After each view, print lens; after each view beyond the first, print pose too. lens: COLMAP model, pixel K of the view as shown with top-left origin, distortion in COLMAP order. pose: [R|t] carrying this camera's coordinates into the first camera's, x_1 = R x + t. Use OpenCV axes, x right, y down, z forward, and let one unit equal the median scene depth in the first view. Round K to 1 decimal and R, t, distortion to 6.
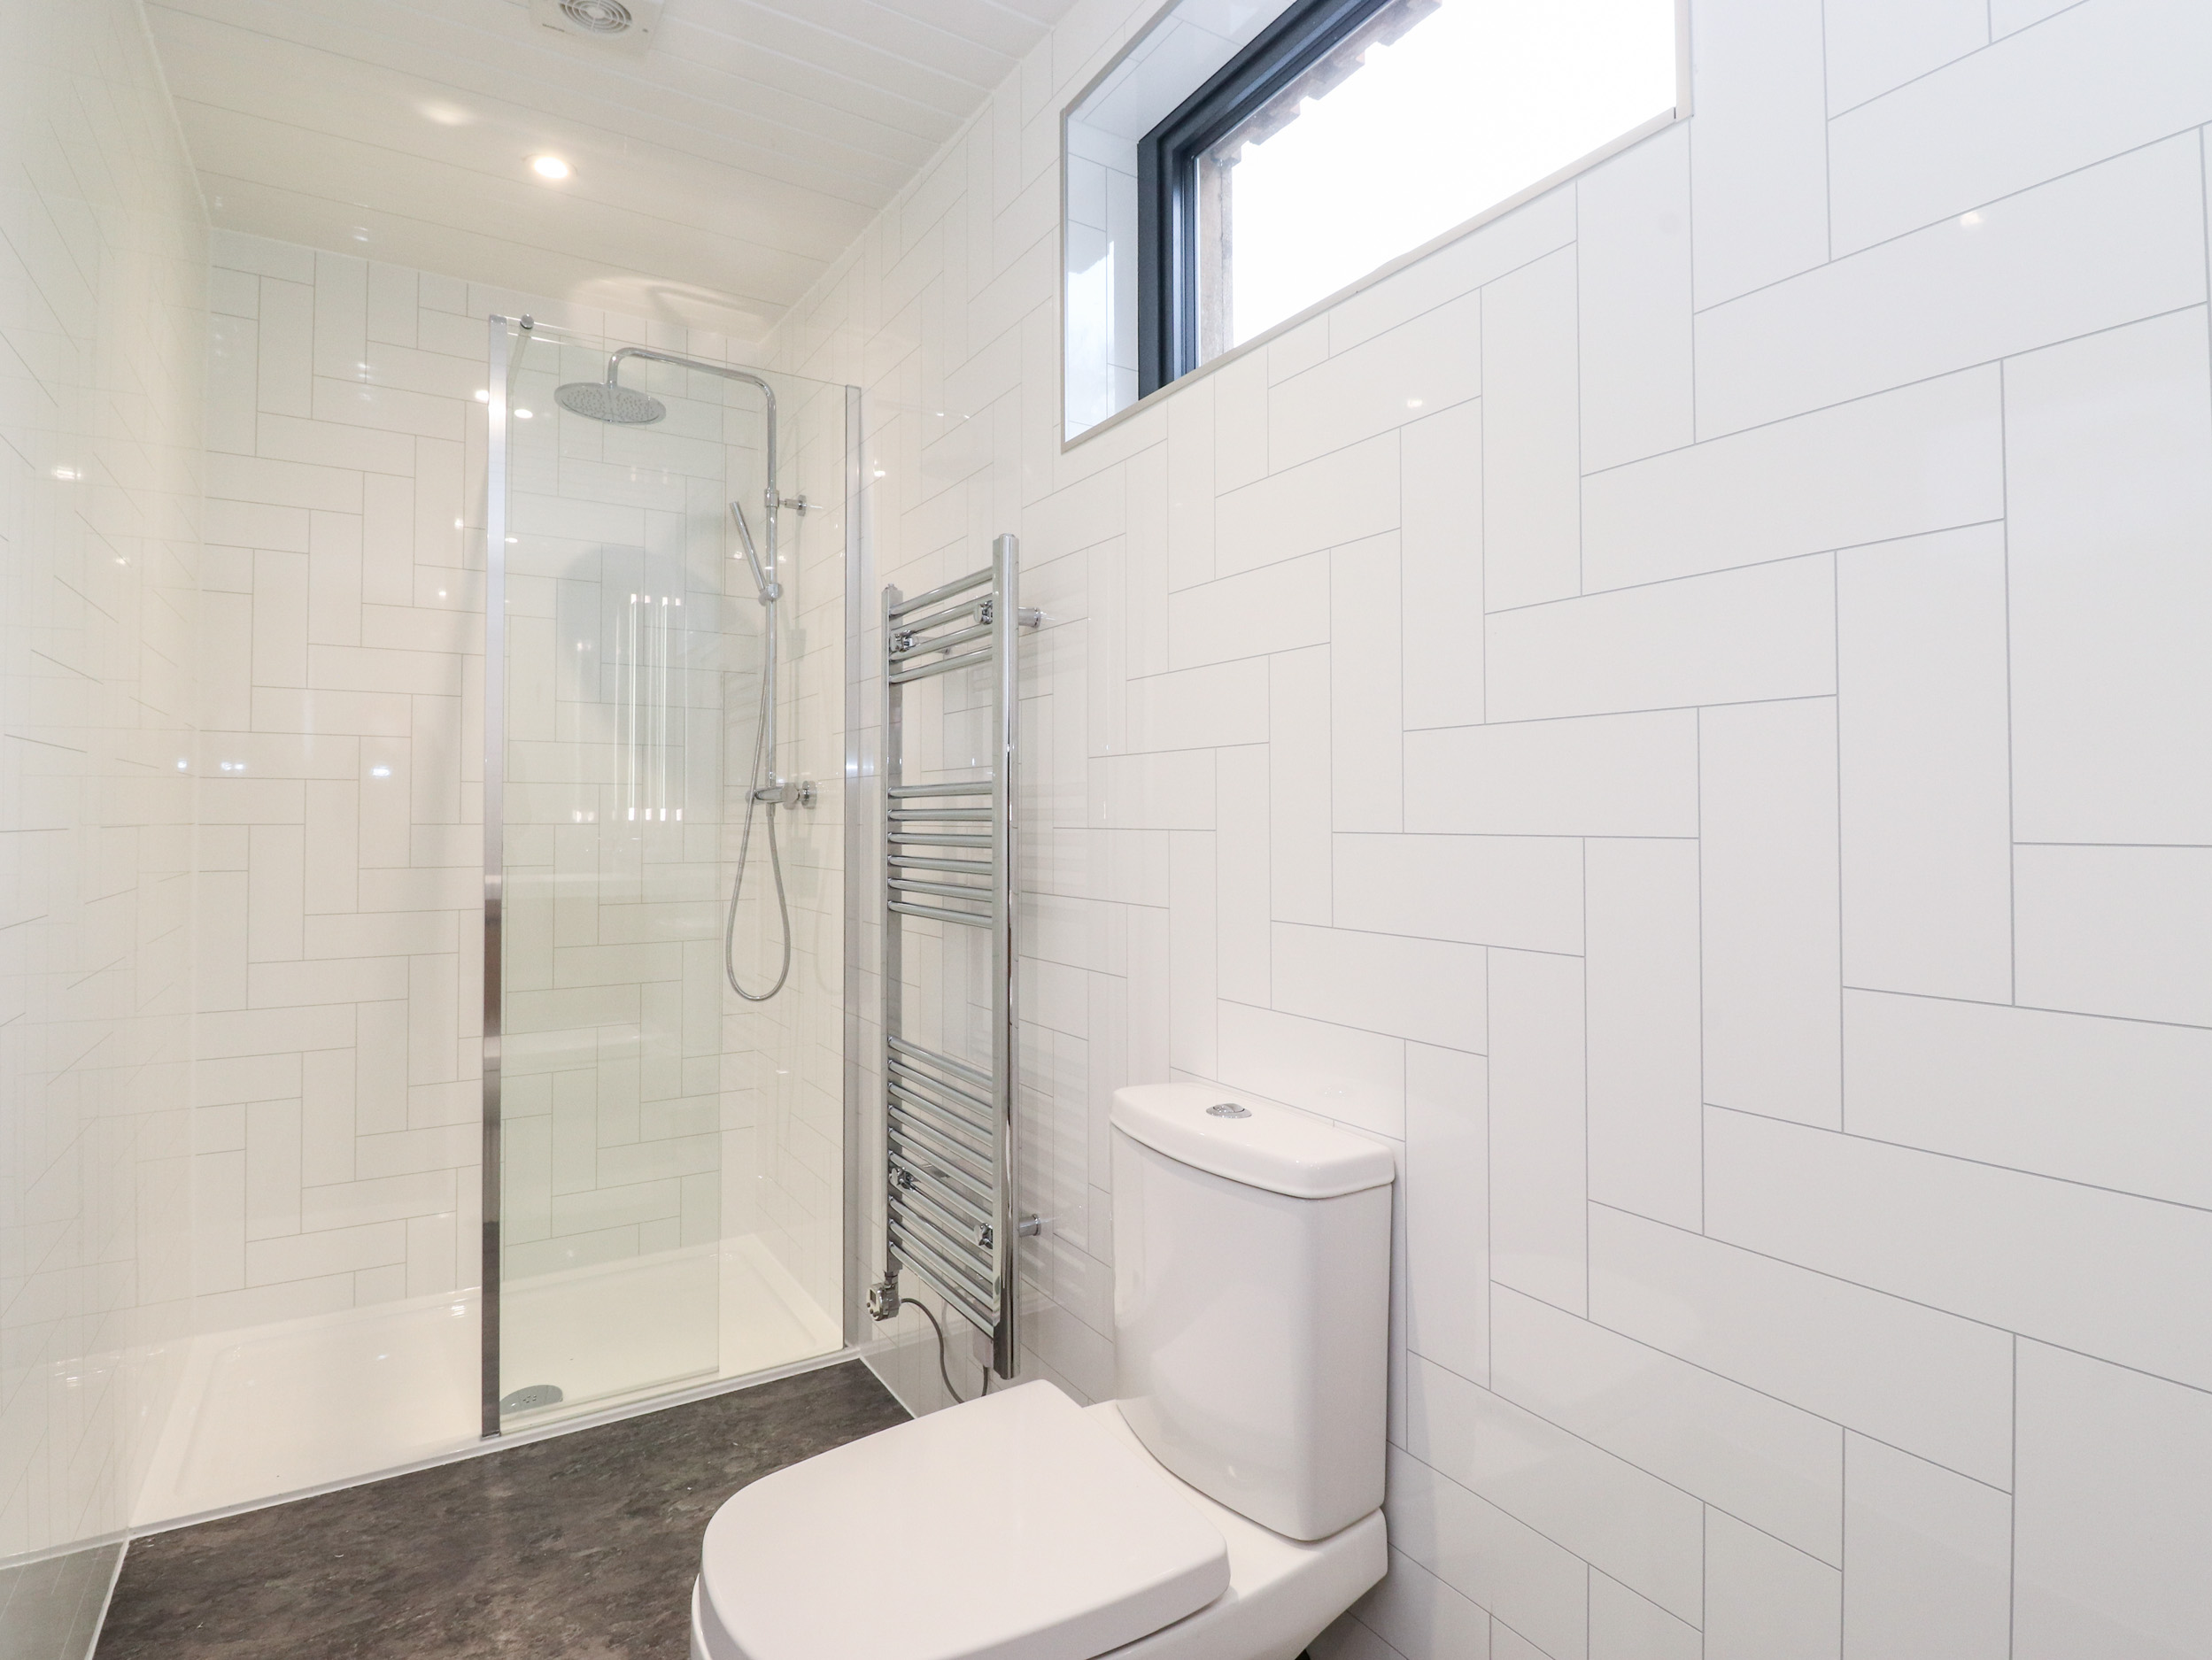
lens RADIAL K [[1167.7, 0, 1116.1], [0, 1167.7, 798.1], [0, 0, 1]] dist [0.000465, -0.011278]
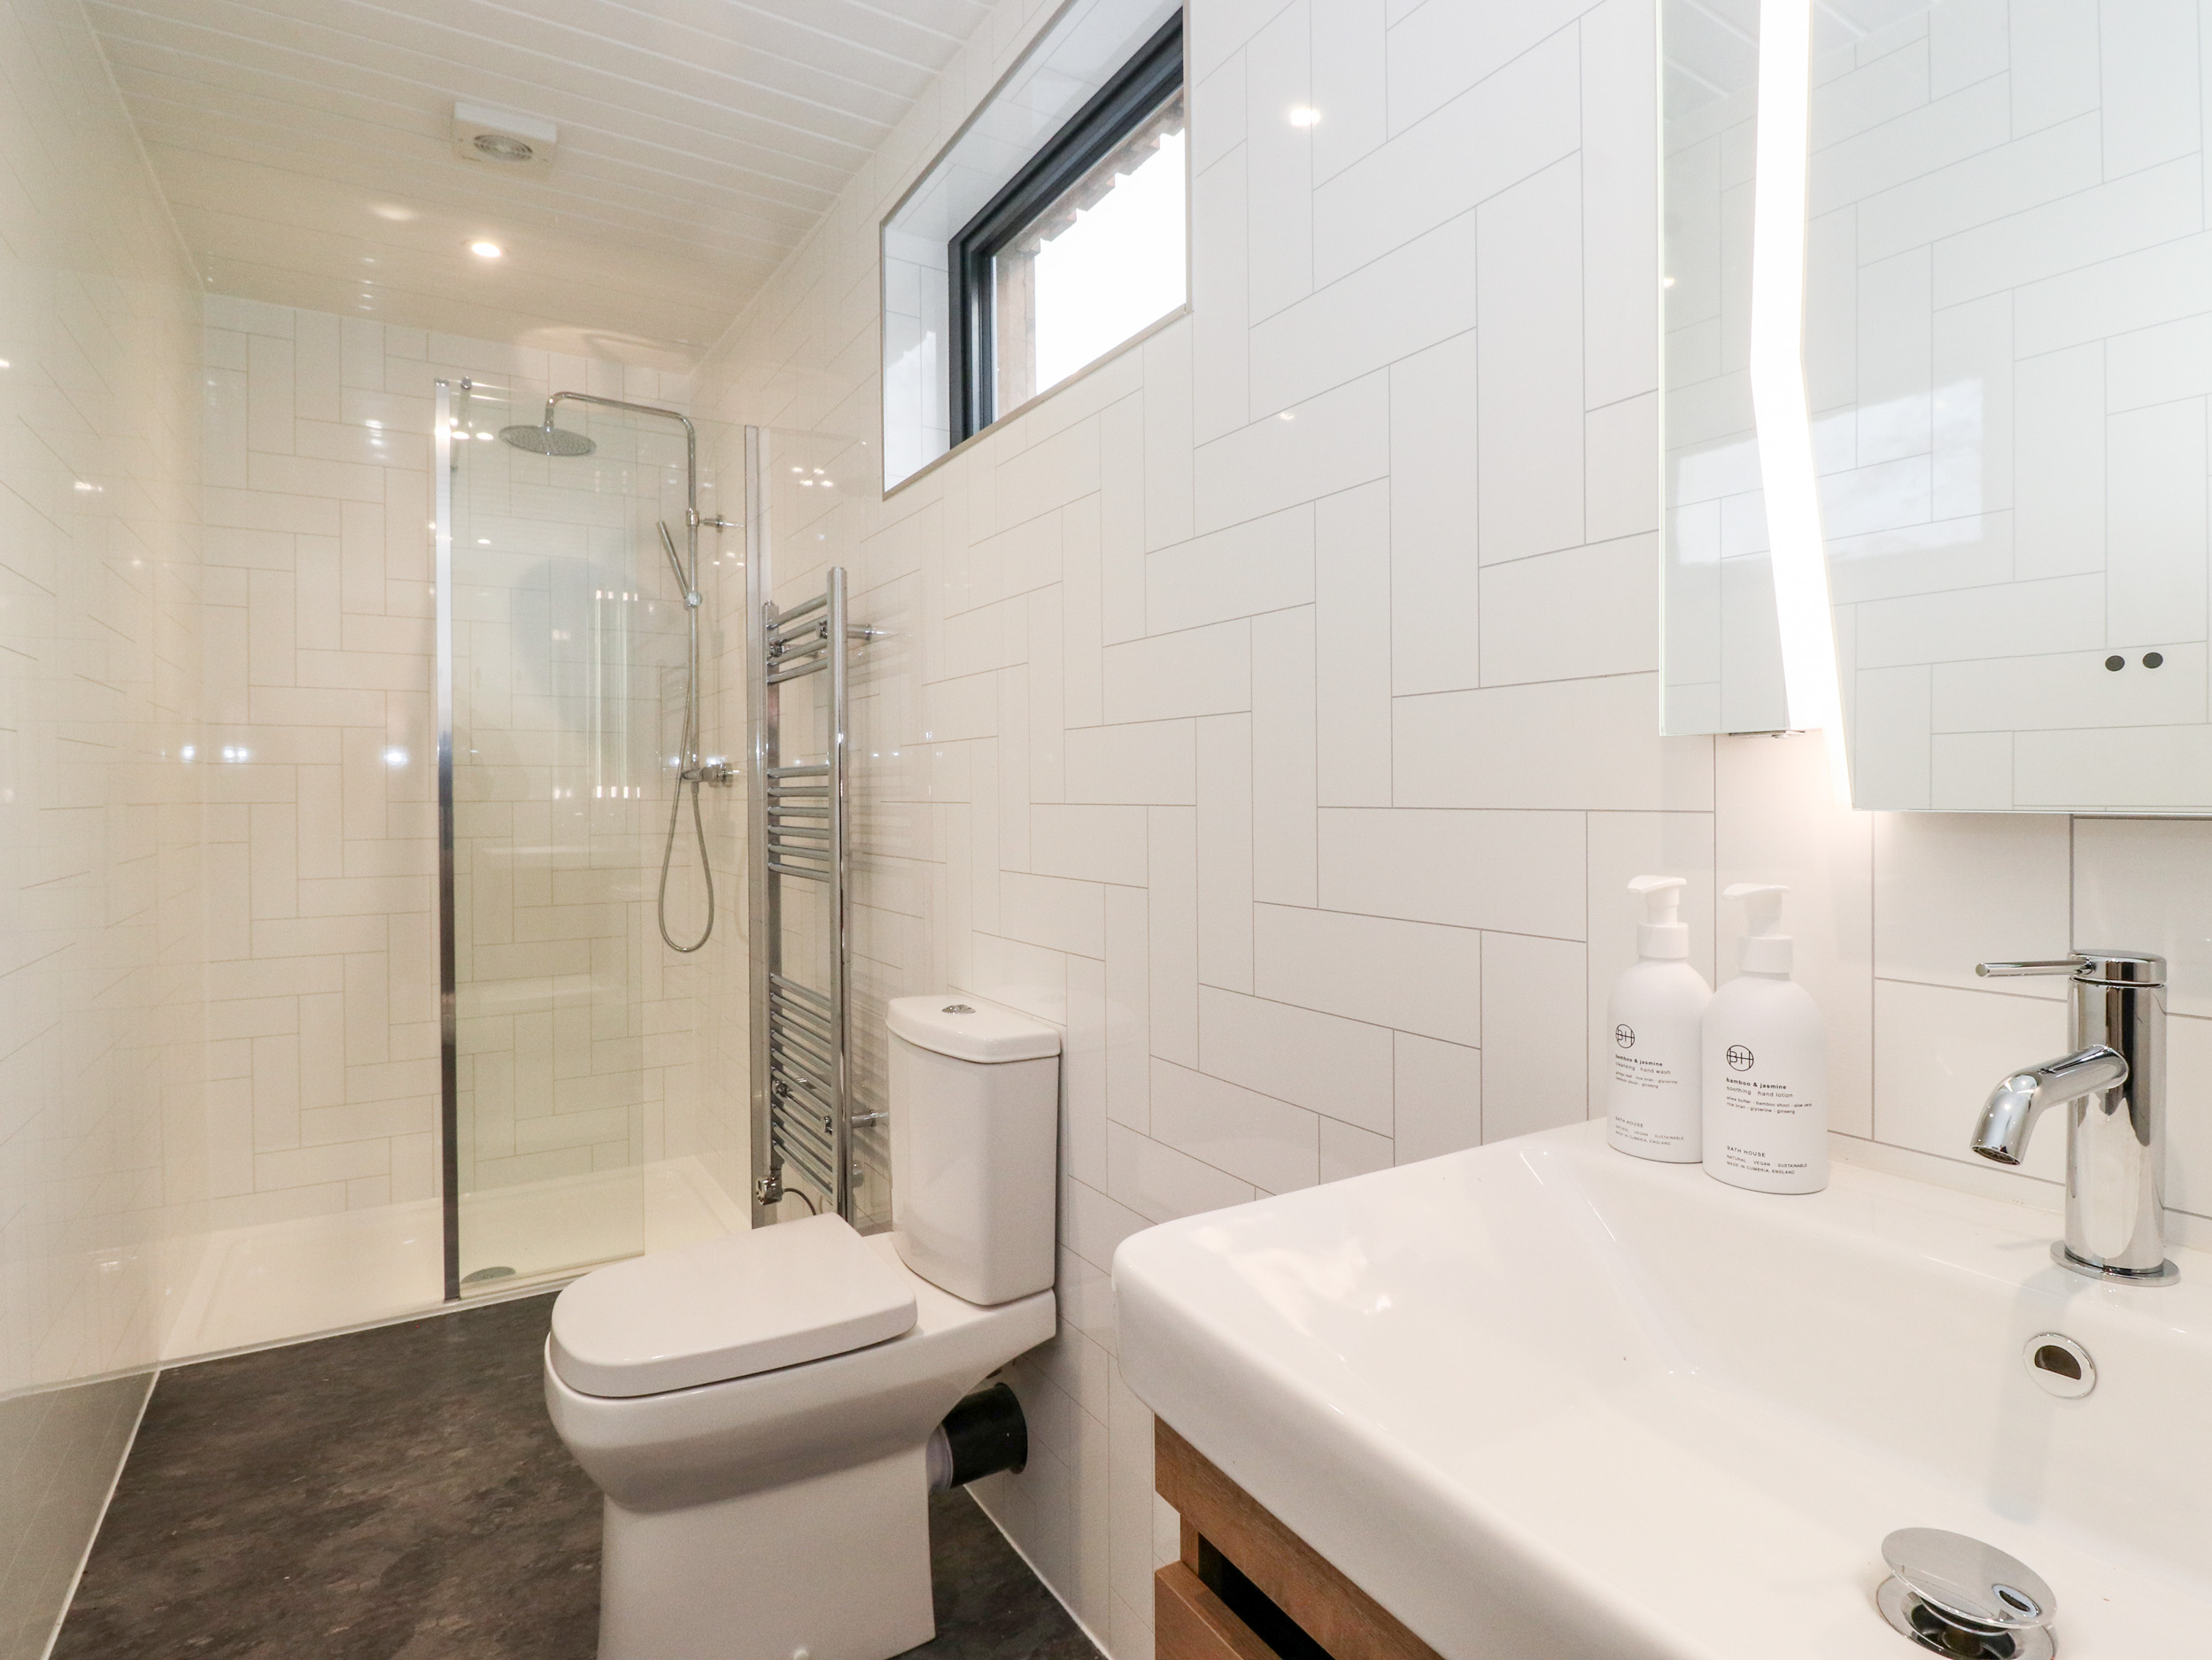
lens RADIAL K [[1183.4, 0, 1120.2], [0, 1183.4, 800.3], [0, 0, 1]] dist [0.002258, -0.012147]
pose [[0.999885, -0.004946, -0.014331, 0.206859], [0.005271, 0.999728, 0.022719, -0.003038], [0.014214, -0.022792, 0.999639, -0.245955]]
